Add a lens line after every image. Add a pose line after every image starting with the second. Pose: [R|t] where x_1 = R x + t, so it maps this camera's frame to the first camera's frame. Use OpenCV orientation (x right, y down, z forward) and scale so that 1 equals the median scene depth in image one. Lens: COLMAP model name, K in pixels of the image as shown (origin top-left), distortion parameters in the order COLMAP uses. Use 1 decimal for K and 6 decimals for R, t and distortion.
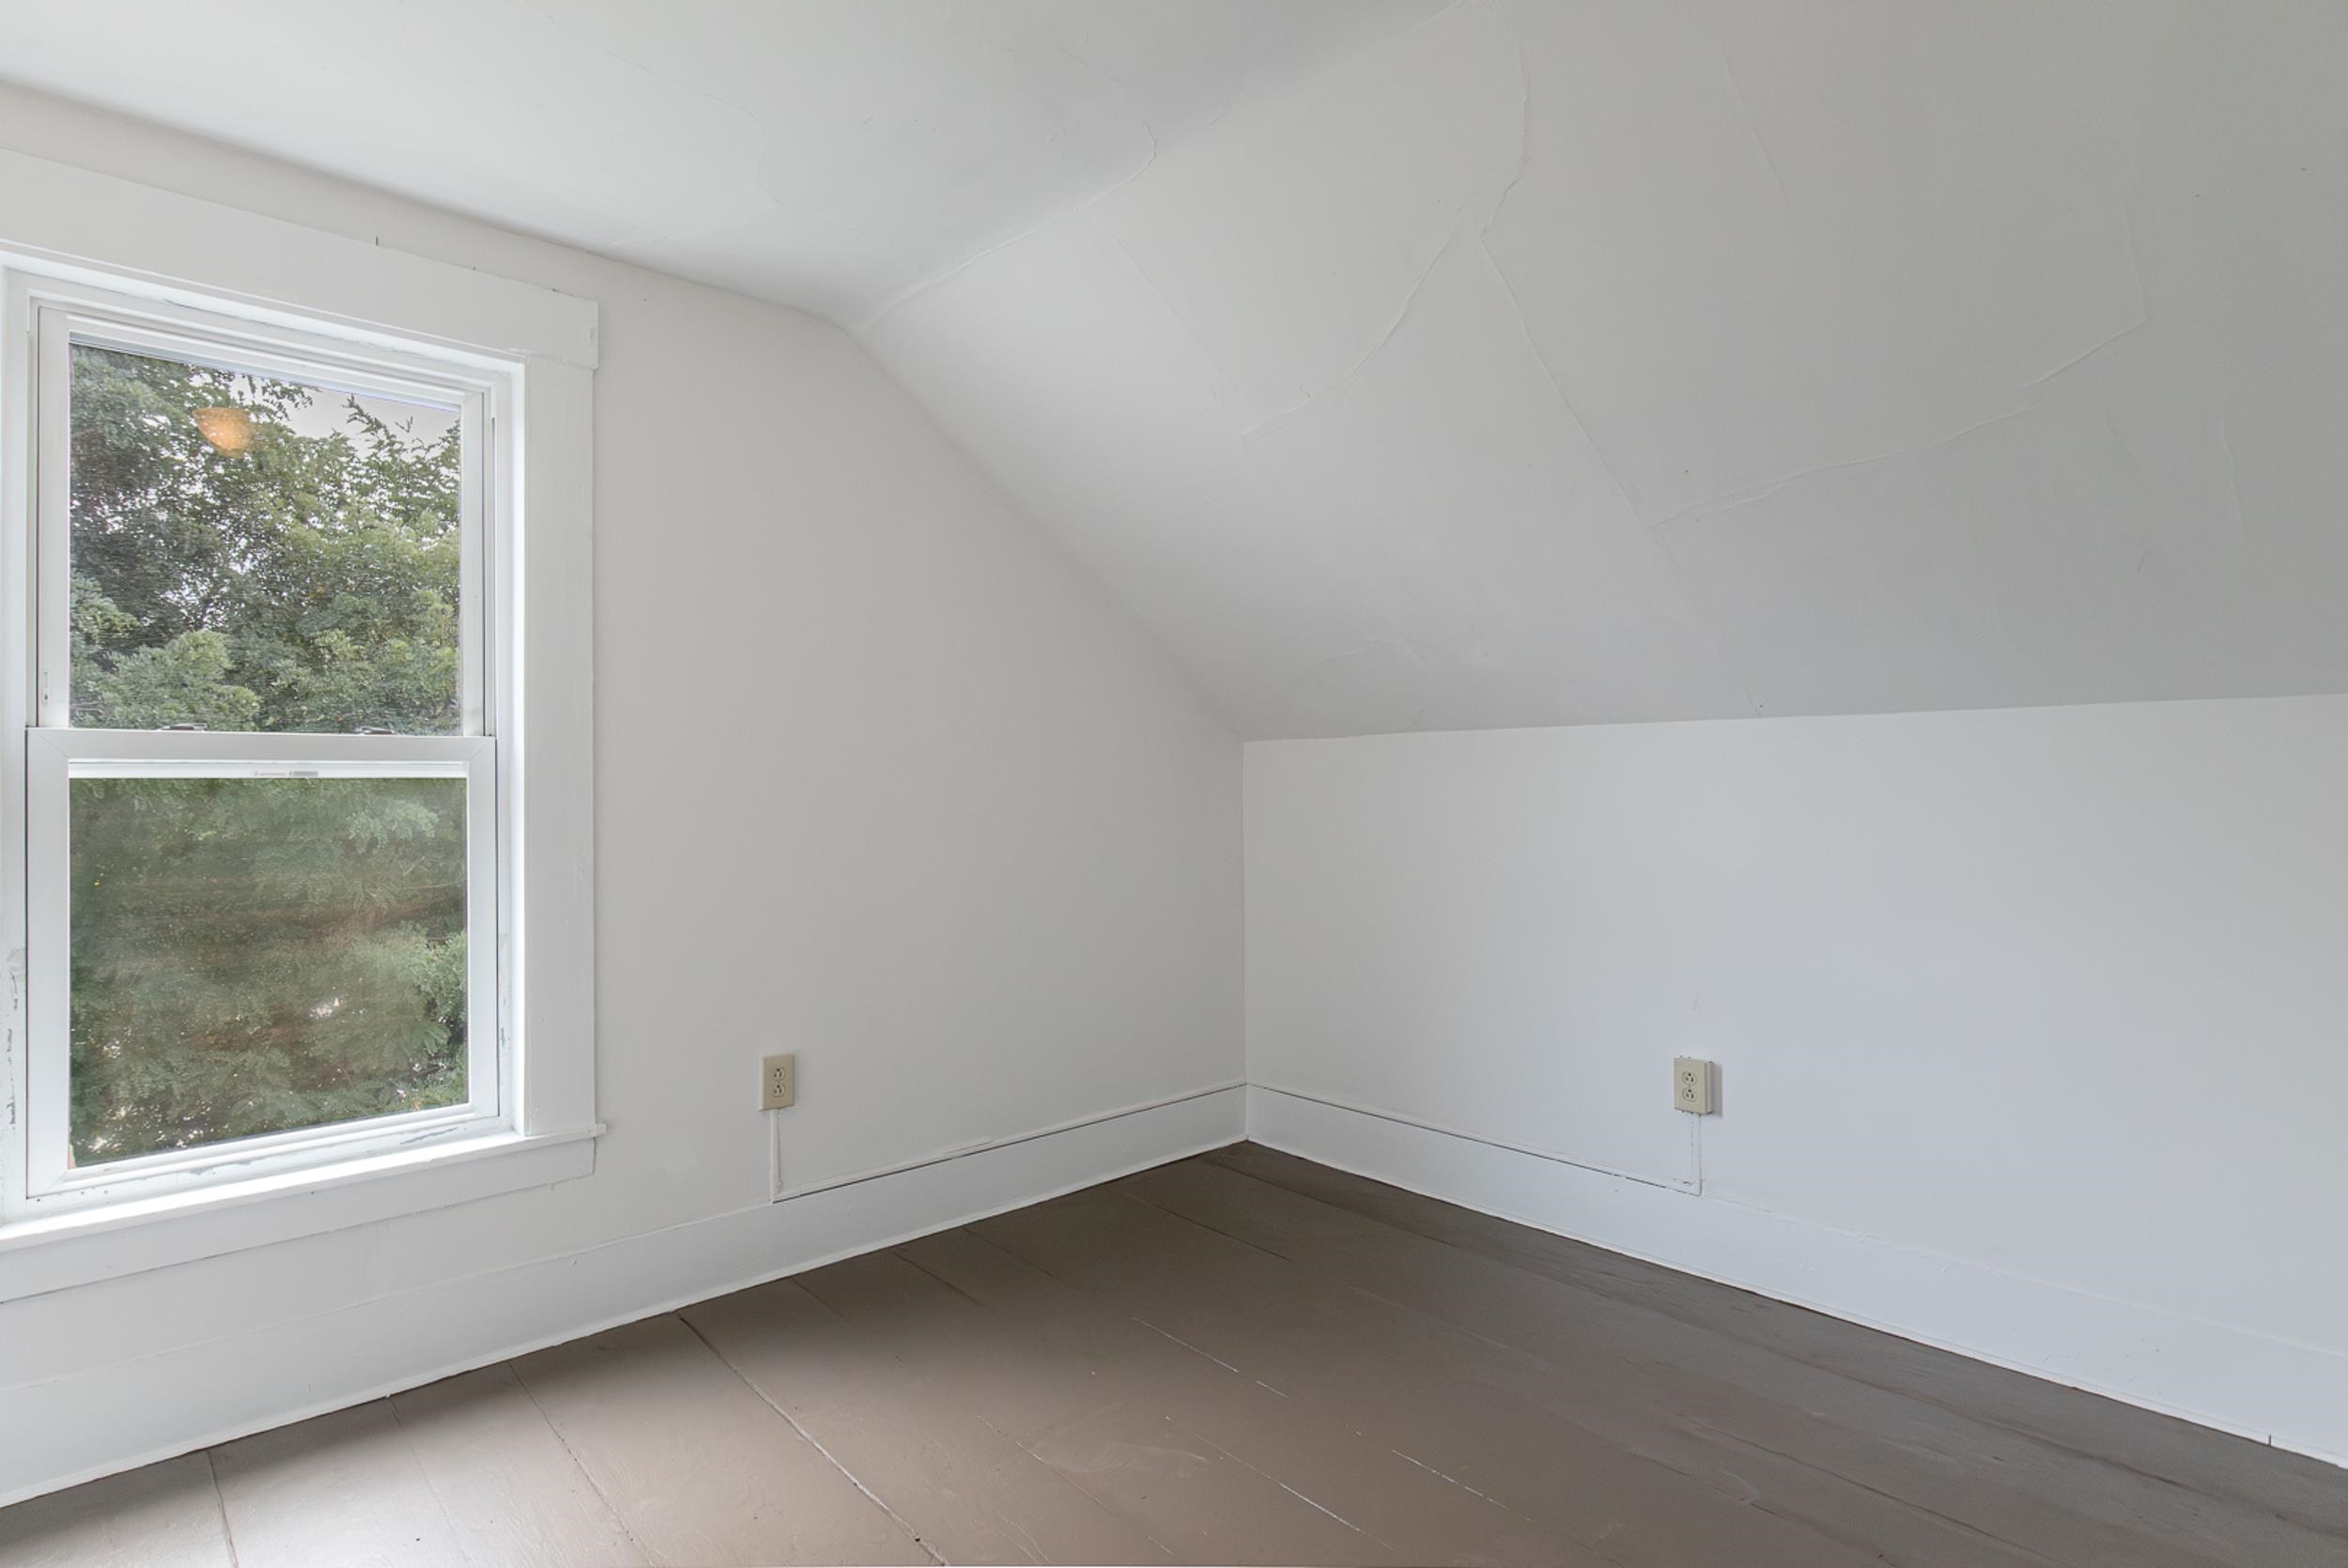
lens RADIAL K [[1185.9, 0, 1165.6], [0, 1185.9, 757.9], [0, 0, 1]] dist [0.001159, 0.001070]
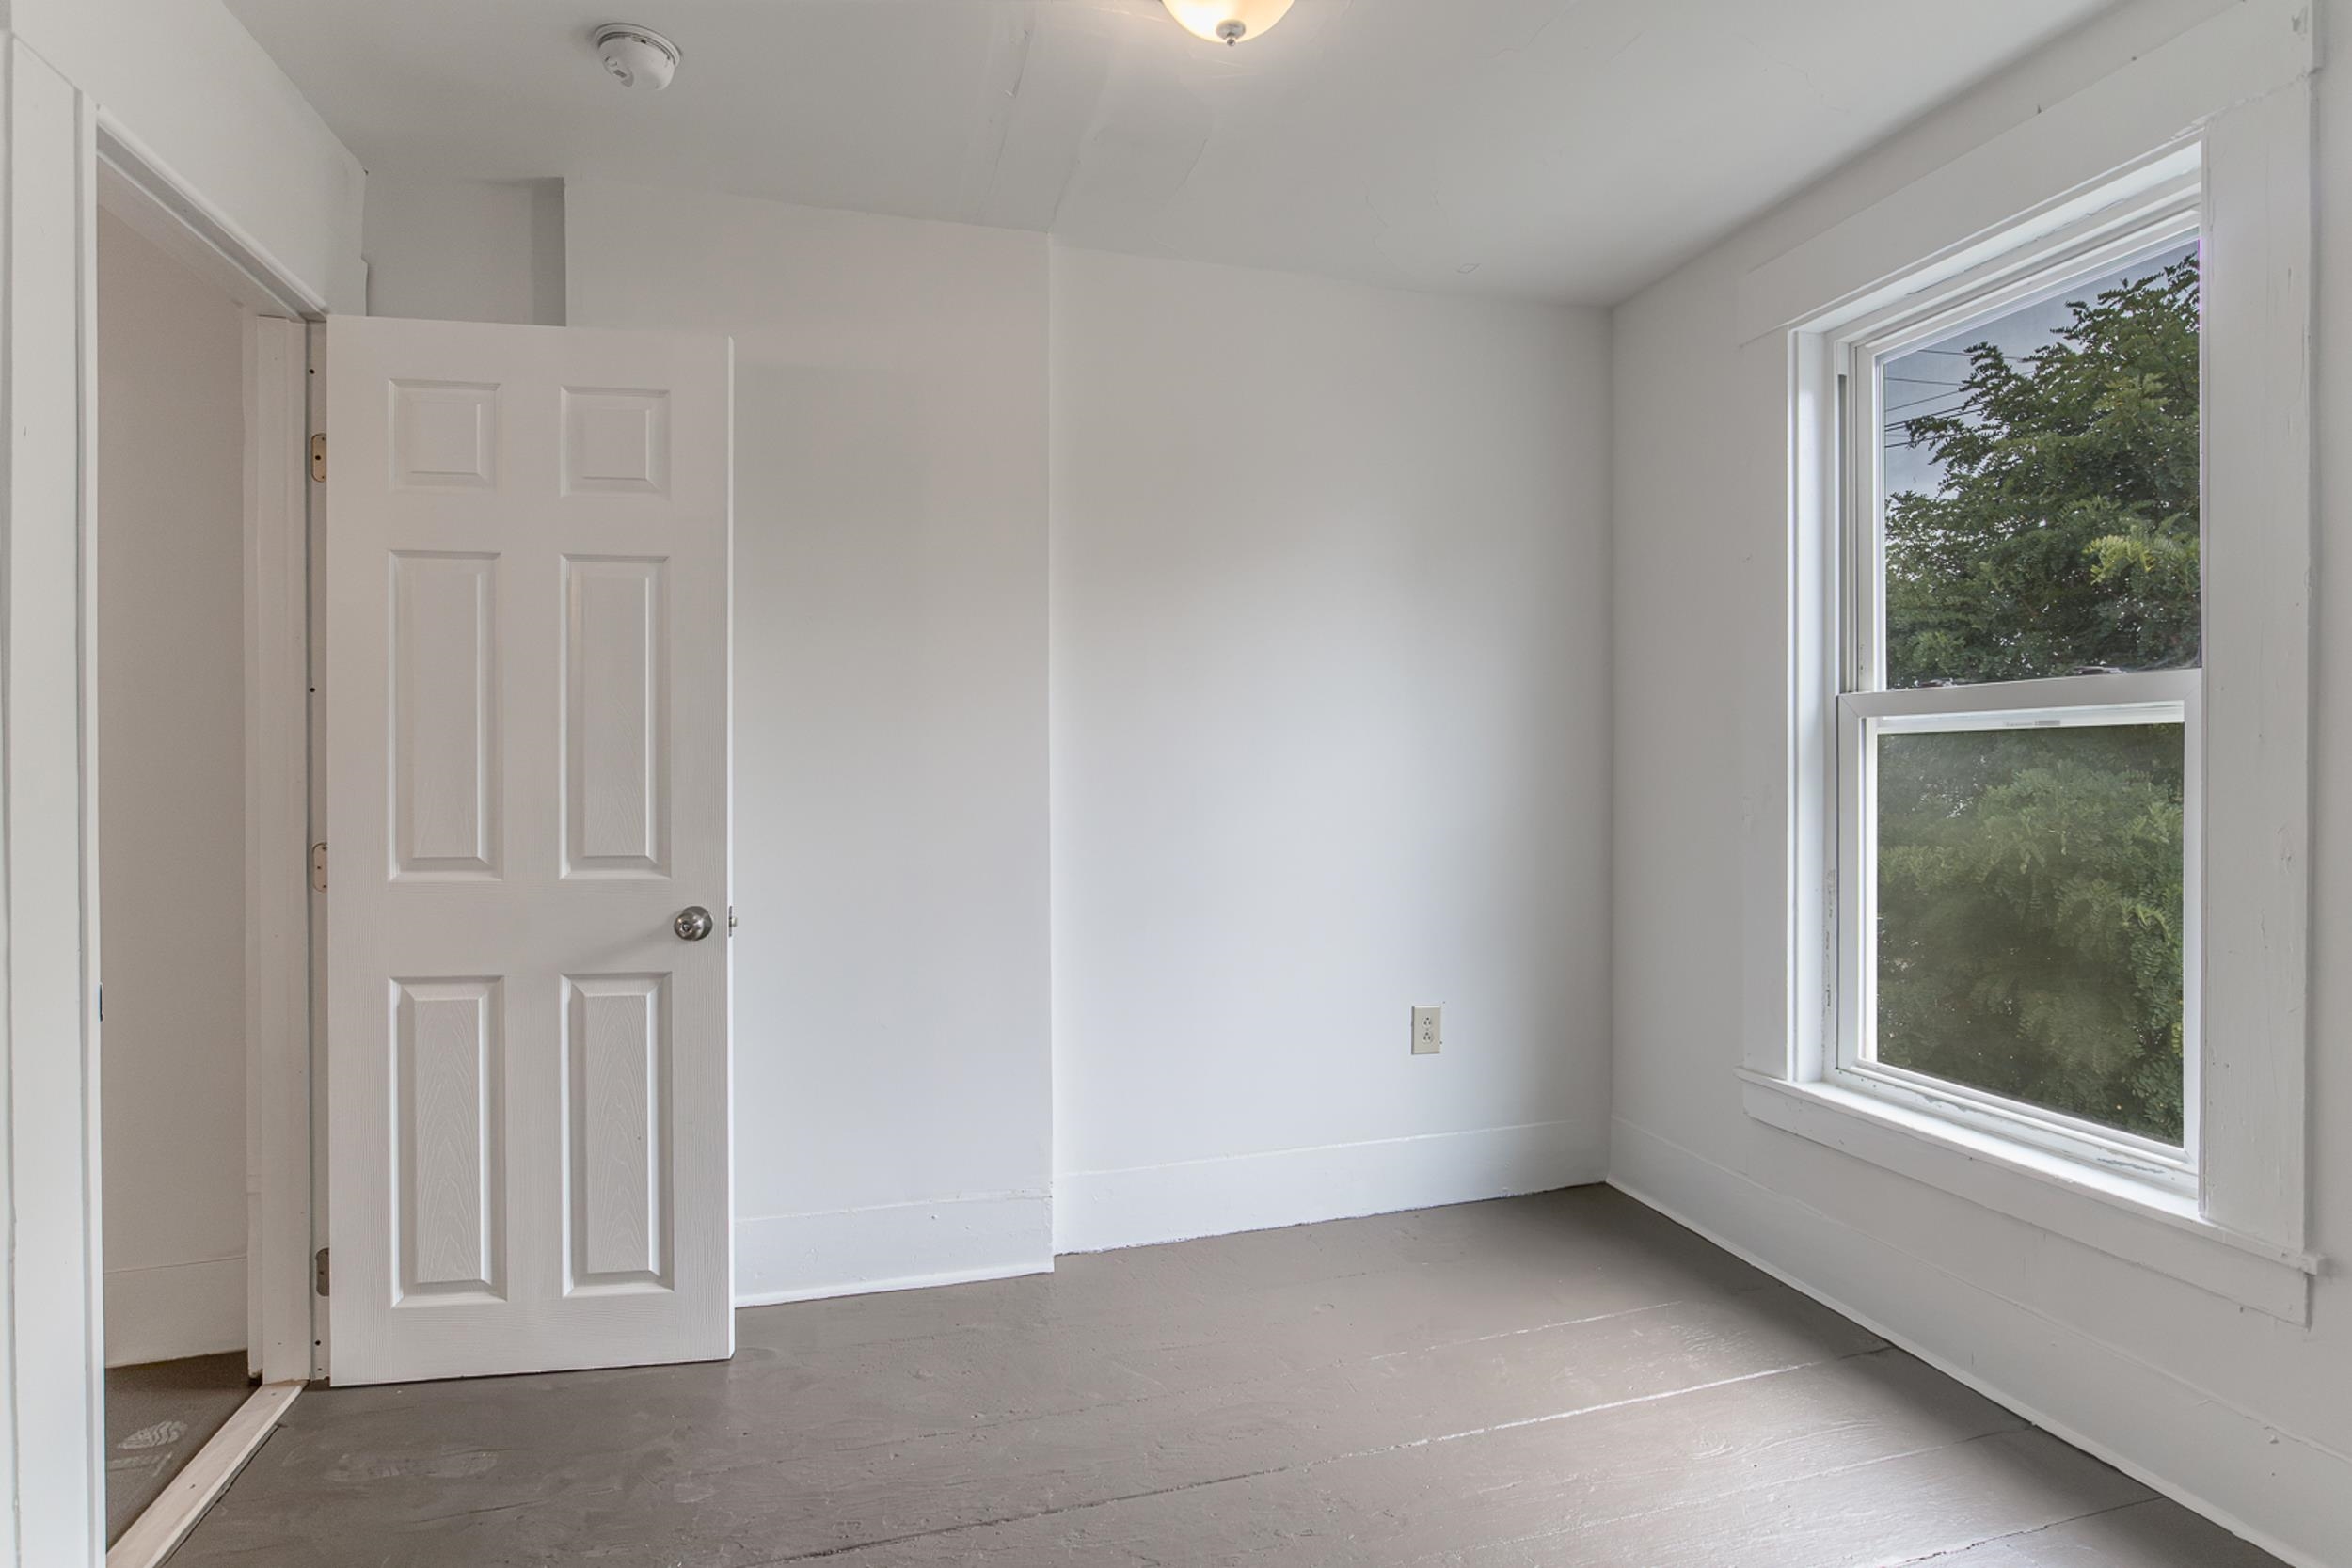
lens RADIAL K [[1155.7, 0, 1176.0], [0, 1155.7, 784.0], [0, 0, 1]] dist [-0.000370, 0.000005]
pose [[-0.443730, 0.021338, -0.895907, 0.375259], [0.024543, 0.999631, 0.011653, 0.033462], [0.895825, -0.016818, -0.444090, 0.785409]]
